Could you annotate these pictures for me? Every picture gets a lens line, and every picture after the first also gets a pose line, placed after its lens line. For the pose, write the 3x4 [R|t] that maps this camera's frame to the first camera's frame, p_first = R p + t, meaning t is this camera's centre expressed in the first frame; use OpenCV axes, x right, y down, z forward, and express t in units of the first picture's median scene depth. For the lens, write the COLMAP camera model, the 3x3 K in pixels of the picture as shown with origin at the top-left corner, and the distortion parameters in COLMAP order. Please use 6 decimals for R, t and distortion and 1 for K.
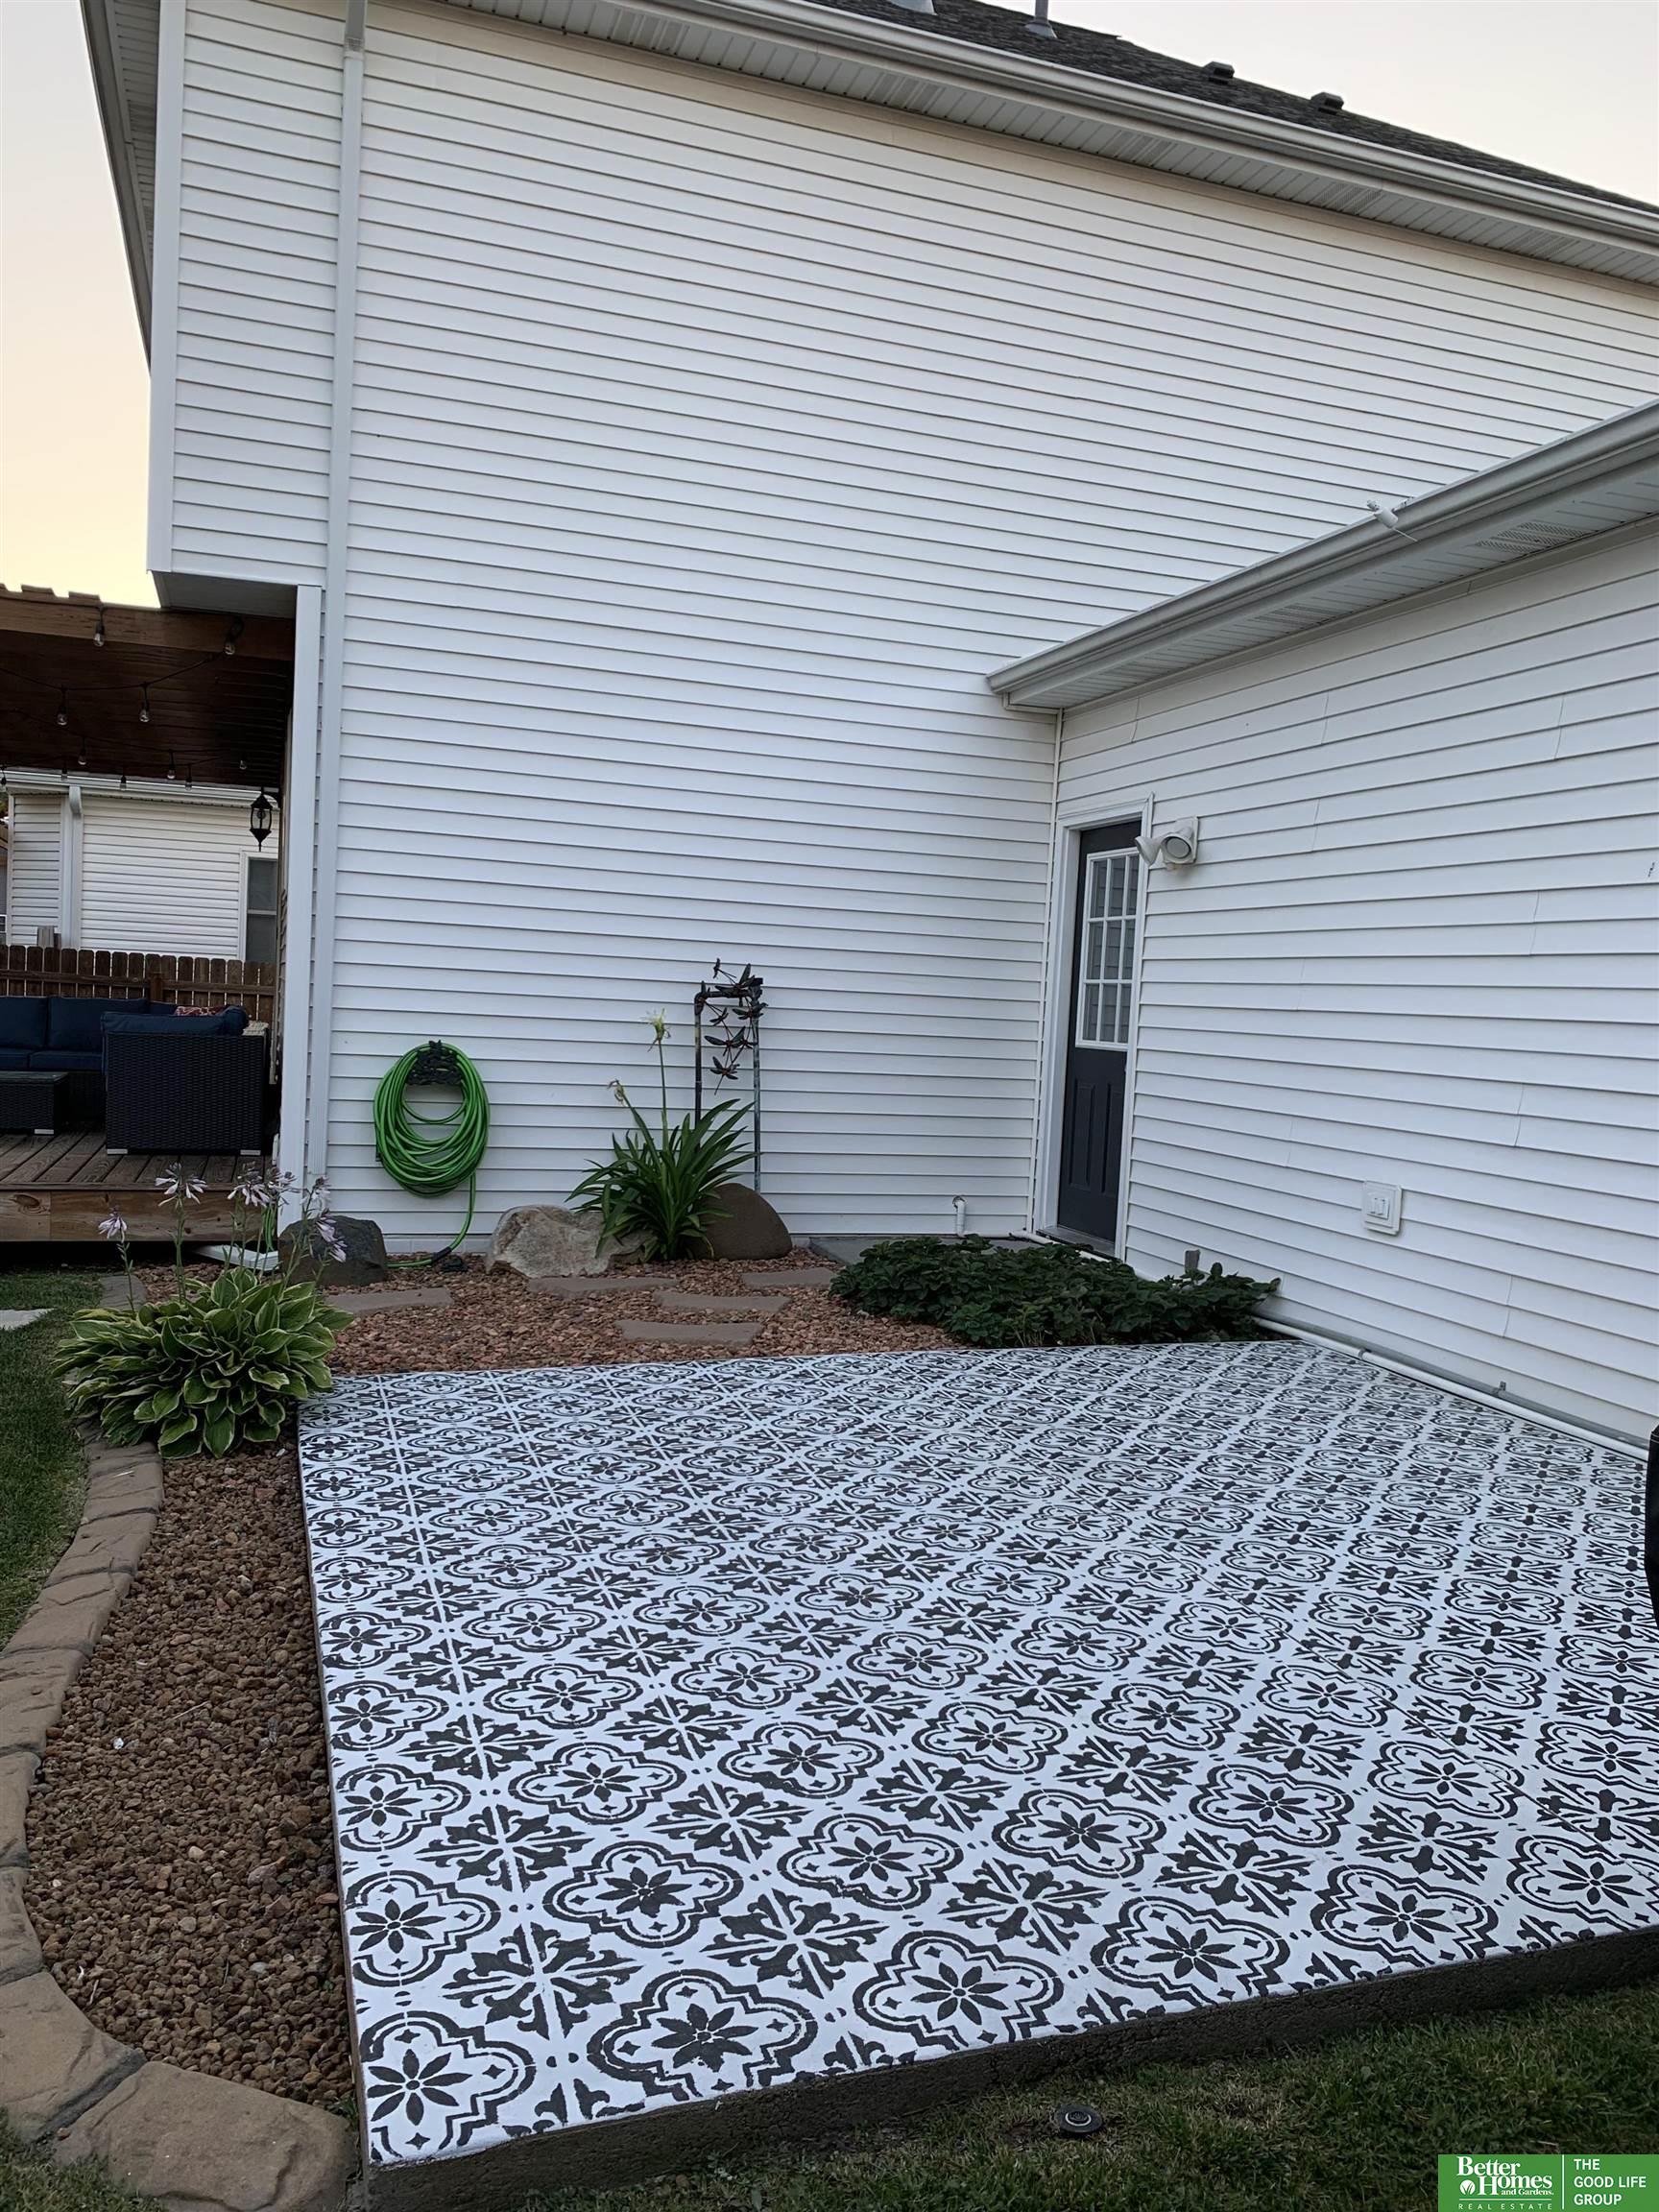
lens RADIAL K [[1700.9, 0, 852.1], [0, 1700.9, 1101.5], [0, 0, 1]] dist [0.073009, -0.188630]
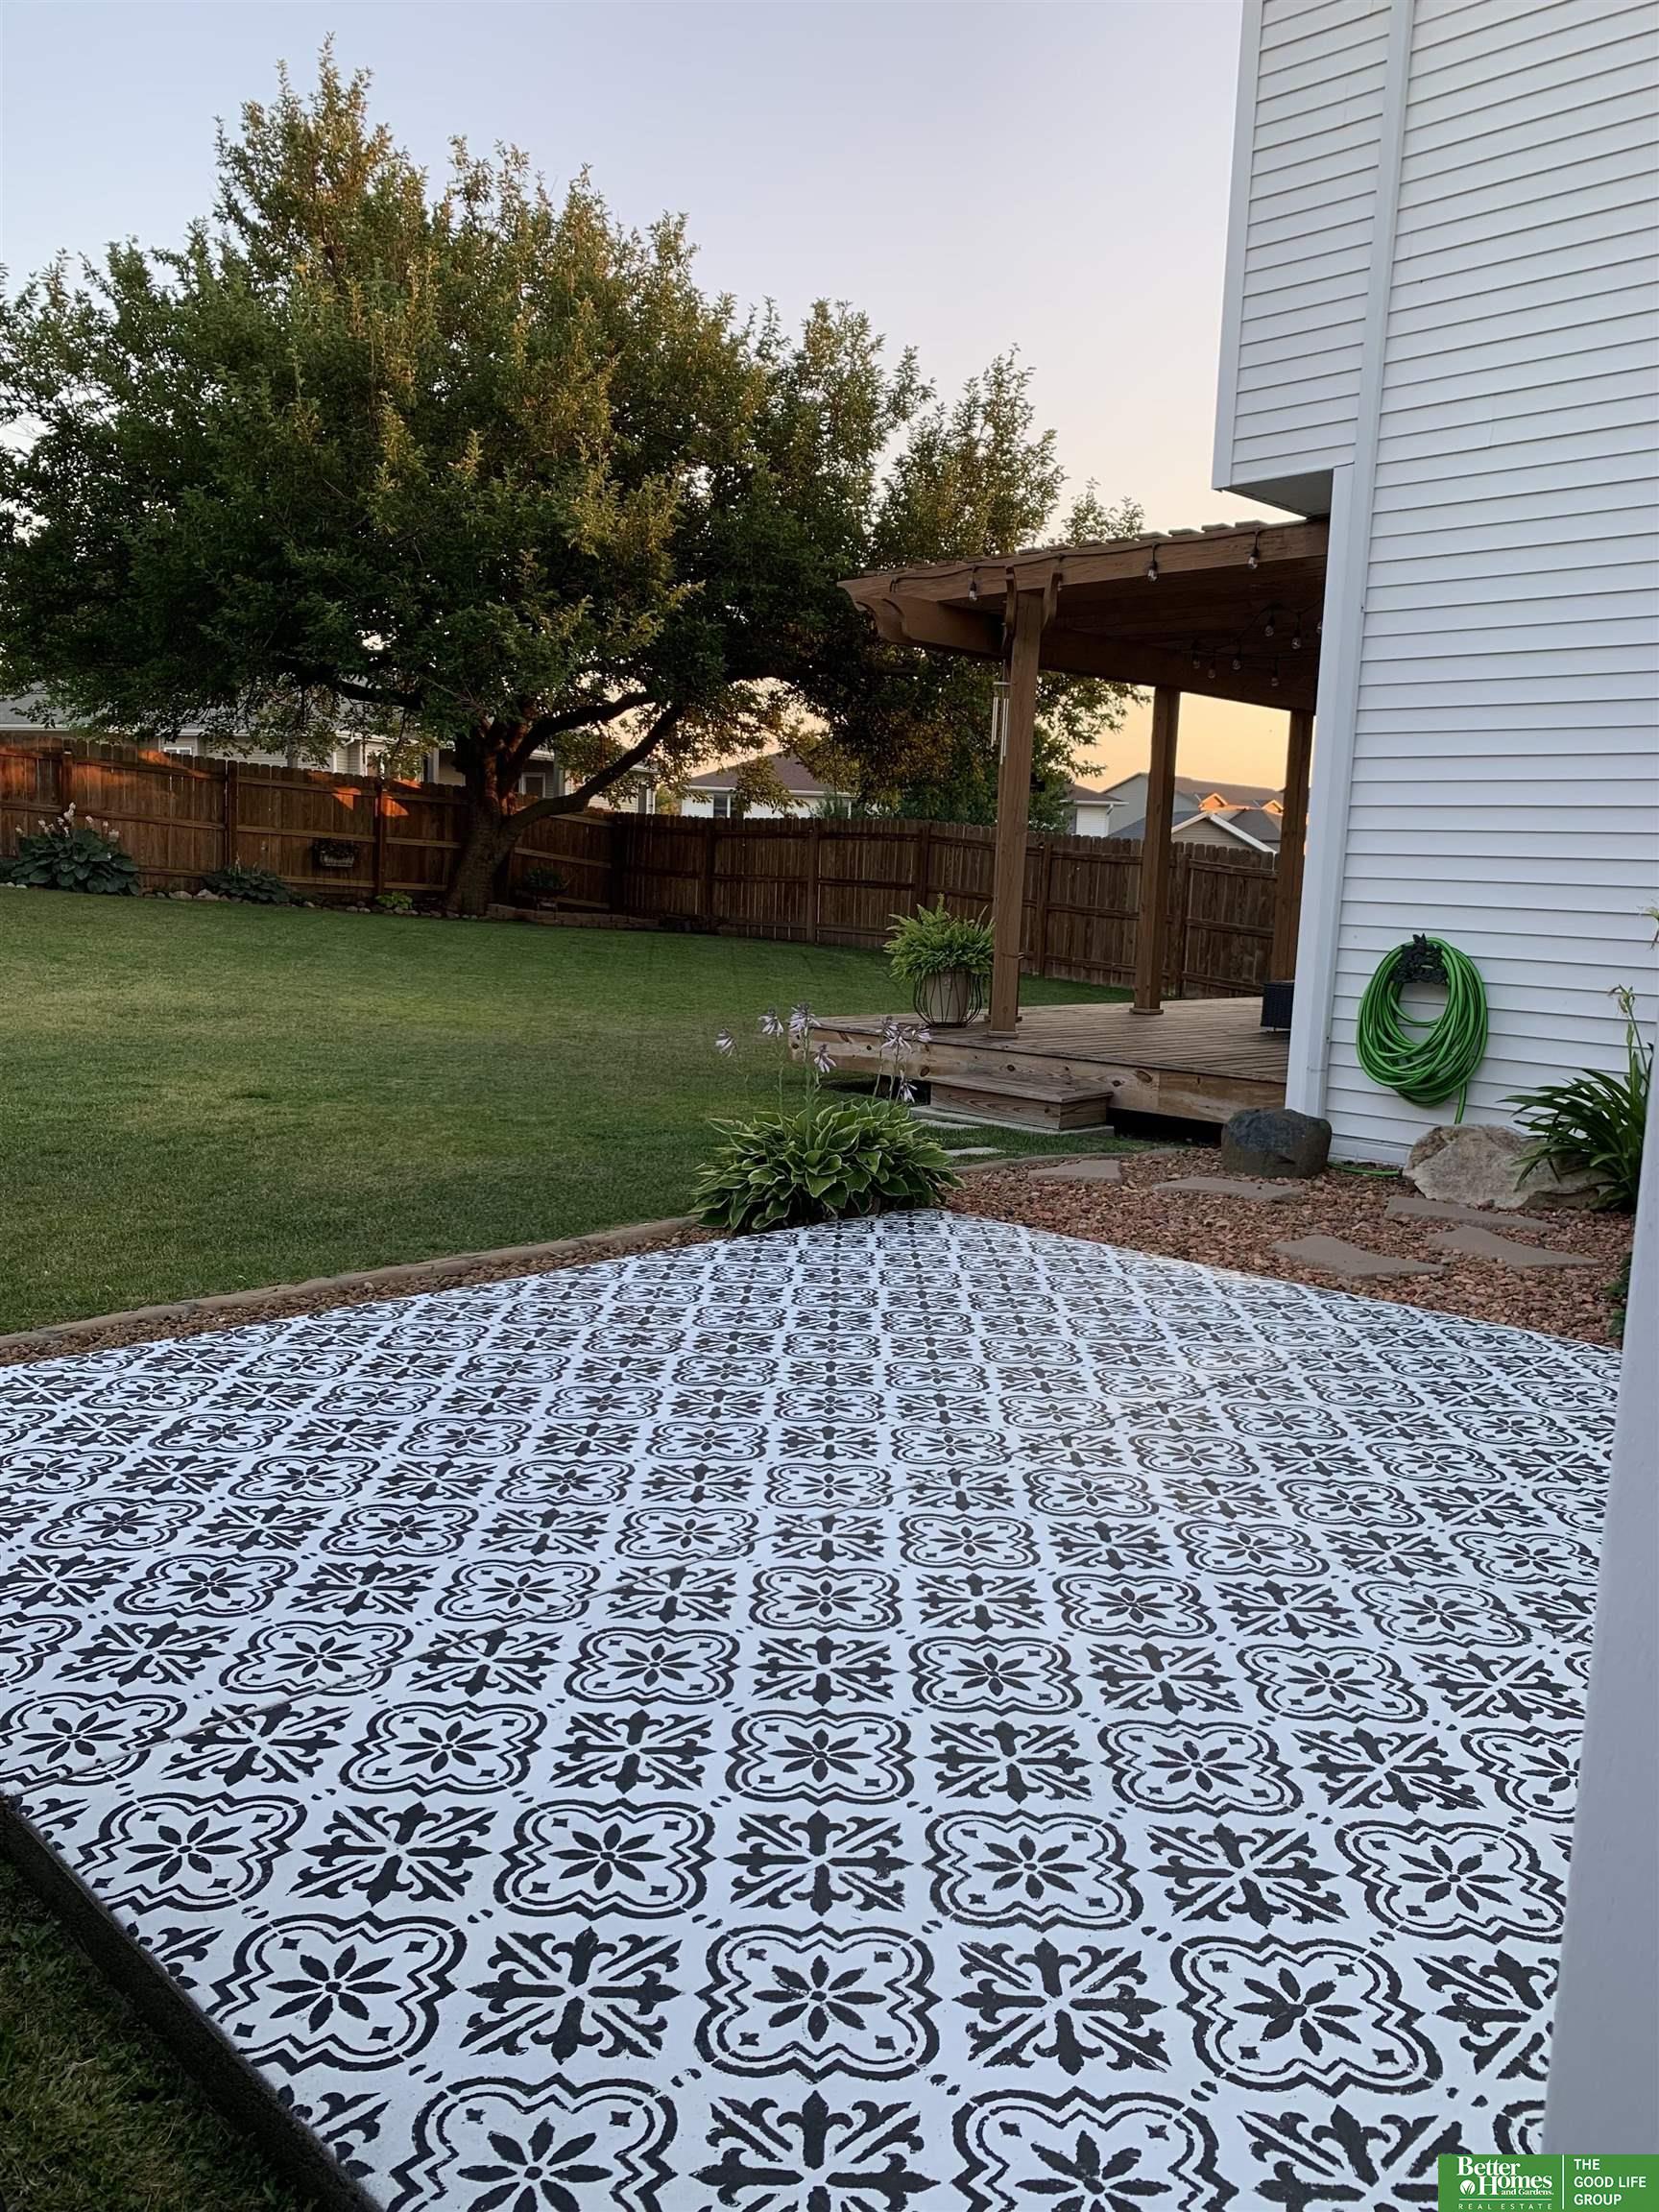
lens RADIAL K [[1700.9, 0, 852.1], [0, 1700.9, 1101.5], [0, 0, 1]] dist [0.073009, -0.188630]
pose [[0.439764, 0.086983, -0.893891, 1.053762], [-0.072530, 0.995488, 0.061187, 0.045425], [0.895180, 0.037926, 0.444088, 0.749933]]
